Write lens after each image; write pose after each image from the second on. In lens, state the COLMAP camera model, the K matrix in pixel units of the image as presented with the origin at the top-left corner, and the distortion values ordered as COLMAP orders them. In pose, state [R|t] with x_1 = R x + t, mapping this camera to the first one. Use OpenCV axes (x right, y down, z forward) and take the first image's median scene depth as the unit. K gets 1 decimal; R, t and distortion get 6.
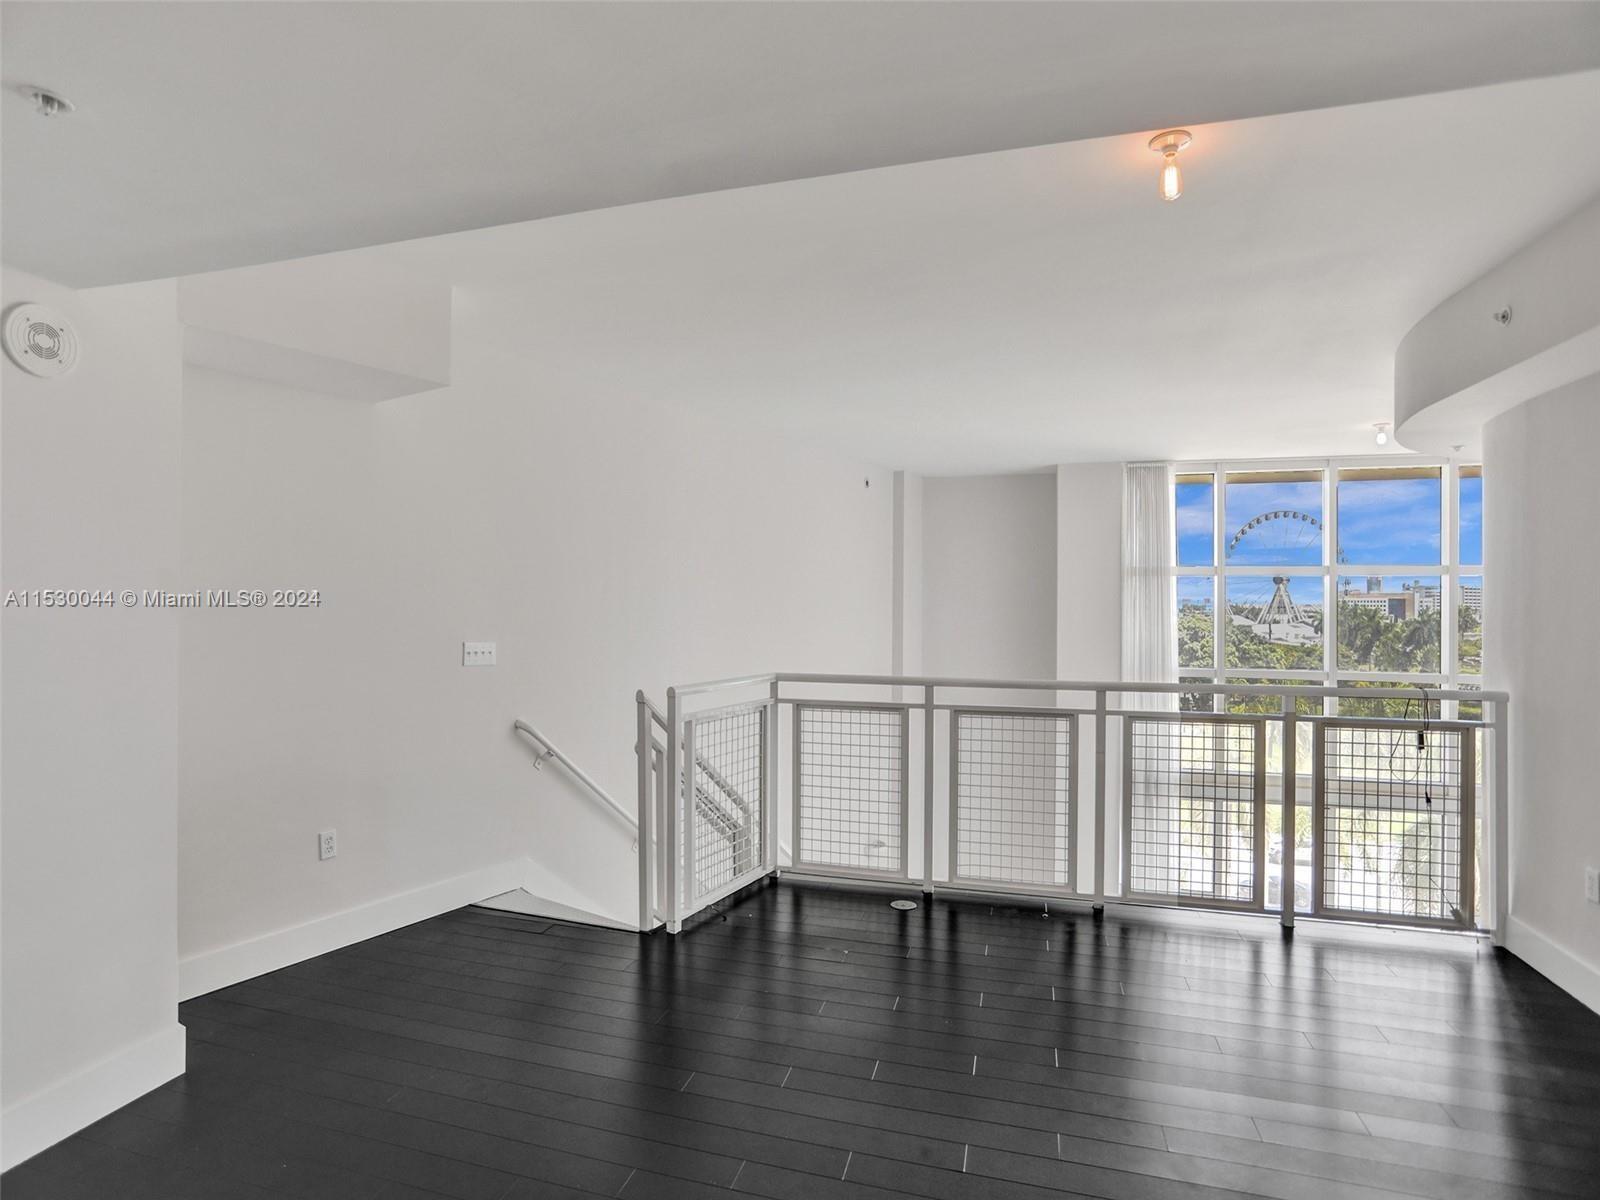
lens RADIAL K [[795.6, 0, 815.1], [0, 795.6, 567.5], [0, 0, 1]] dist [-0.047749, 0.027579]
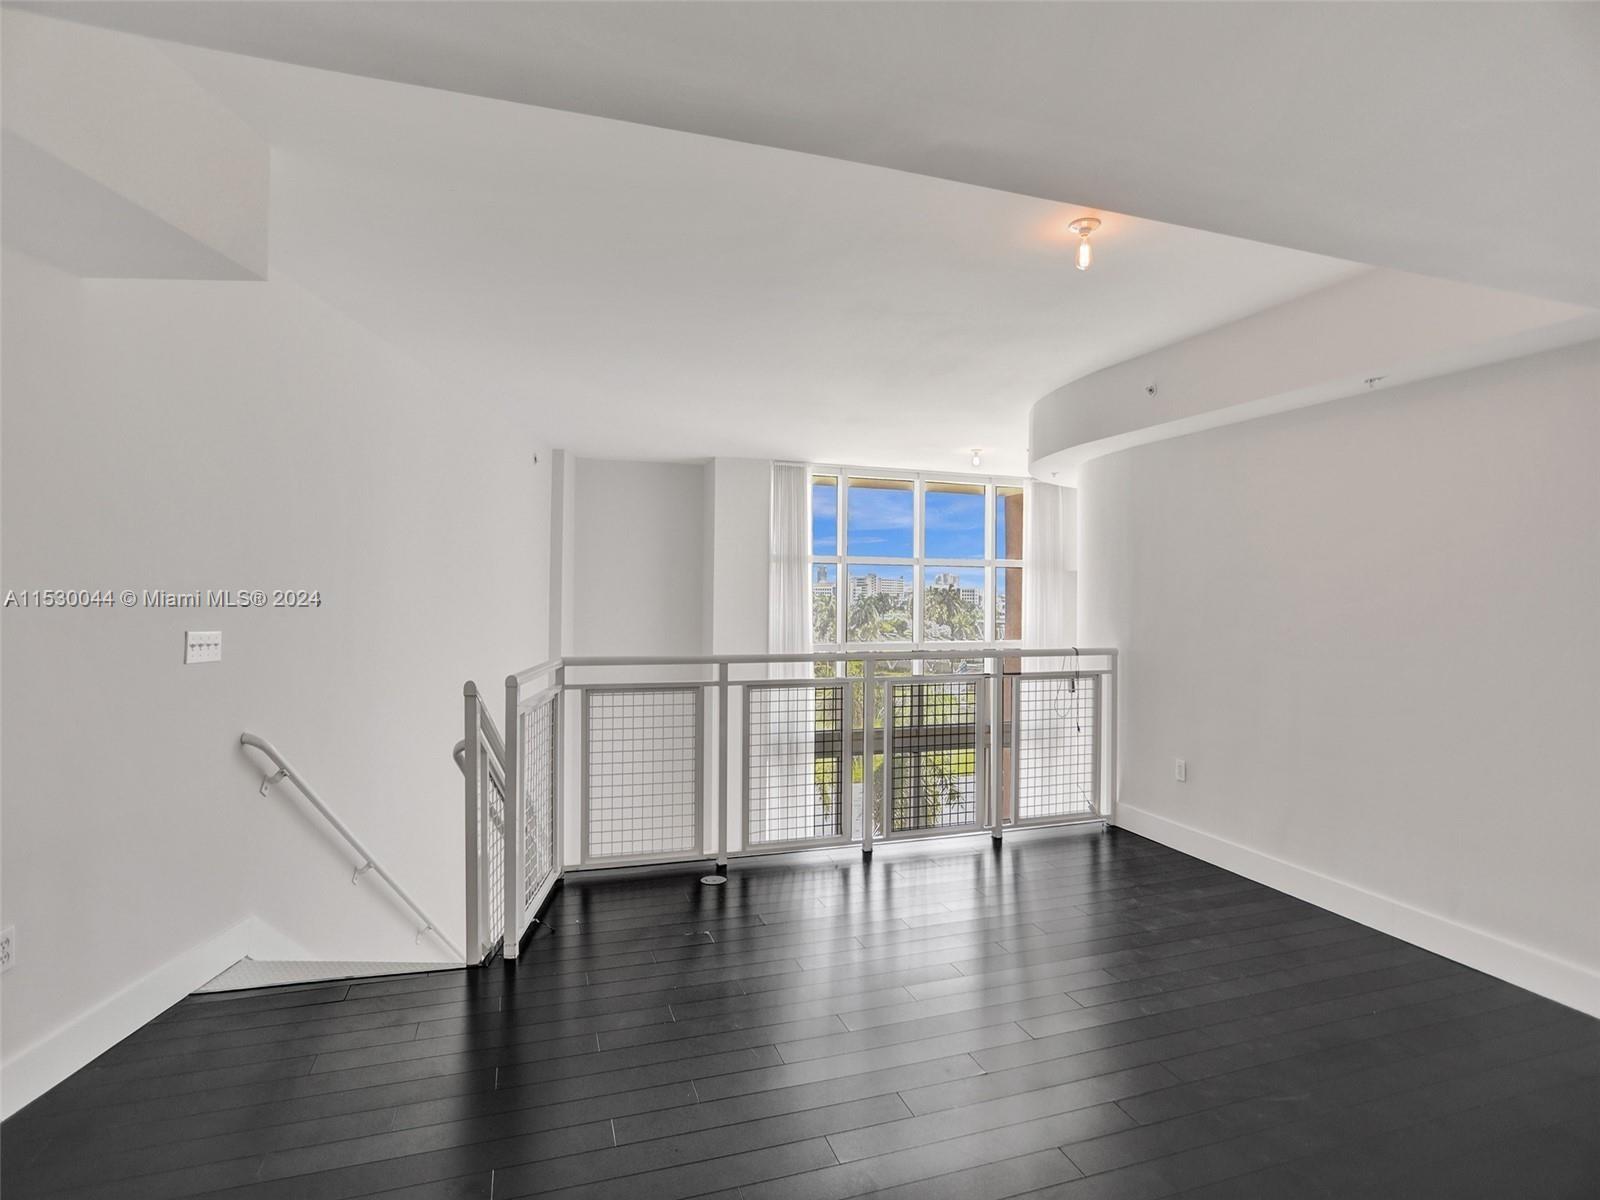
lens RADIAL K [[768.0, 0, 799.9], [0, 768.0, 539.7], [0, 0, 1]] dist [-0.050132, 0.020213]
pose [[0.844577, 0.037795, 0.534098, -0.298417], [-0.029797, 0.999277, -0.023595, 0.008816], [-0.534604, 0.004014, 0.845093, 0.101207]]
